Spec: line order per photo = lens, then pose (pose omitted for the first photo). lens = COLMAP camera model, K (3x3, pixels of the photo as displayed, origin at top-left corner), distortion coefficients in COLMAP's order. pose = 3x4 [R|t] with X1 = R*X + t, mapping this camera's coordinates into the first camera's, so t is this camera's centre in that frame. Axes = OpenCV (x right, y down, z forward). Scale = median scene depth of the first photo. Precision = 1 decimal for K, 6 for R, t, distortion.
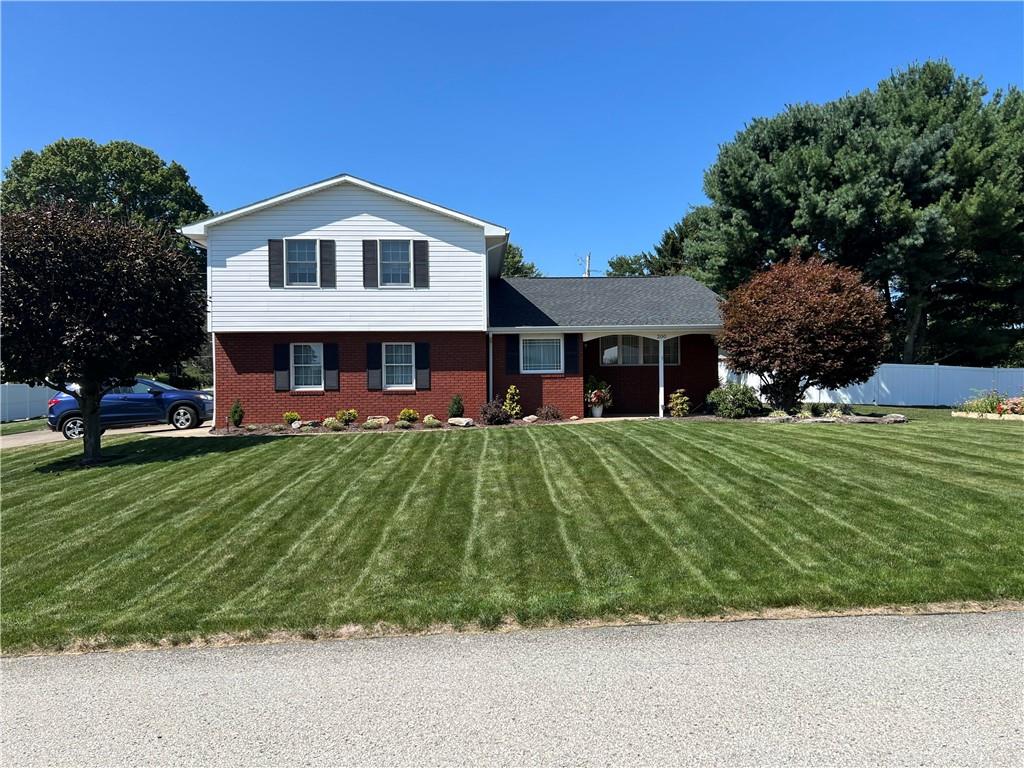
lens RADIAL K [[757.4, 0, 515.2], [0, 757.4, 382.7], [0, 0, 1]] dist [0.065623, -0.096237]
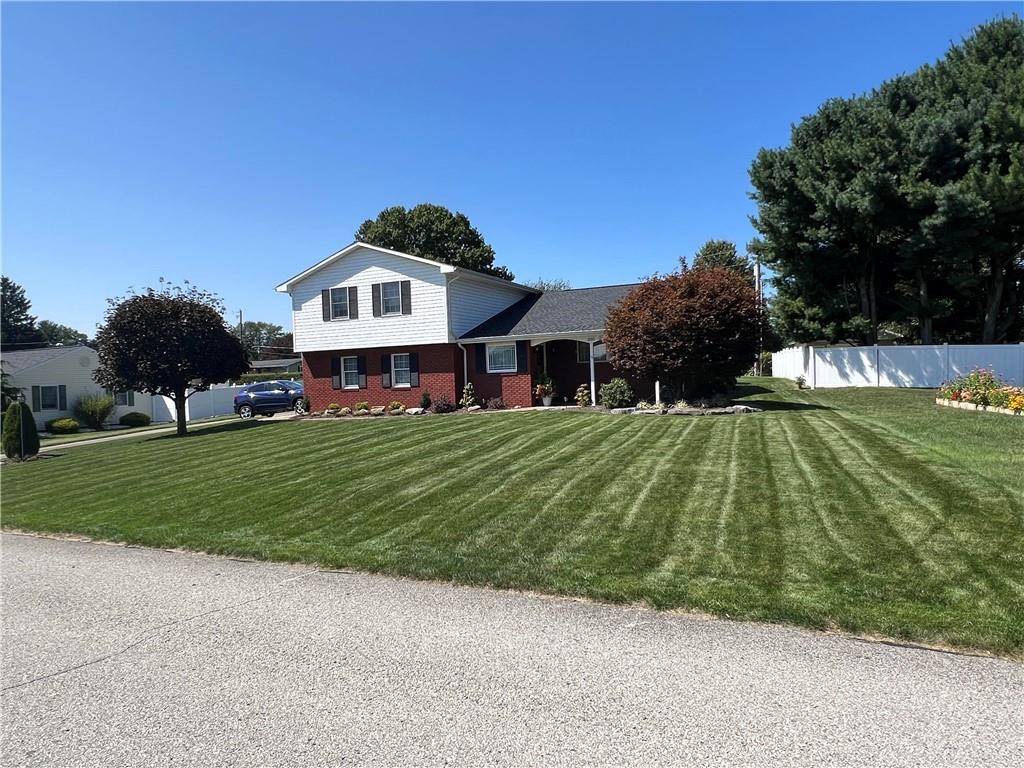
lens RADIAL K [[646.0, 0, 512.0], [0, 646.0, 384.0], [0, 0, 1]] dist [-0.002292, -0.025304]
pose [[0.883284, -0.014954, -0.468599, 0.598332], [0.029790, 0.999262, 0.024264, -0.020091], [0.467891, -0.035392, 0.883077, 0.034855]]
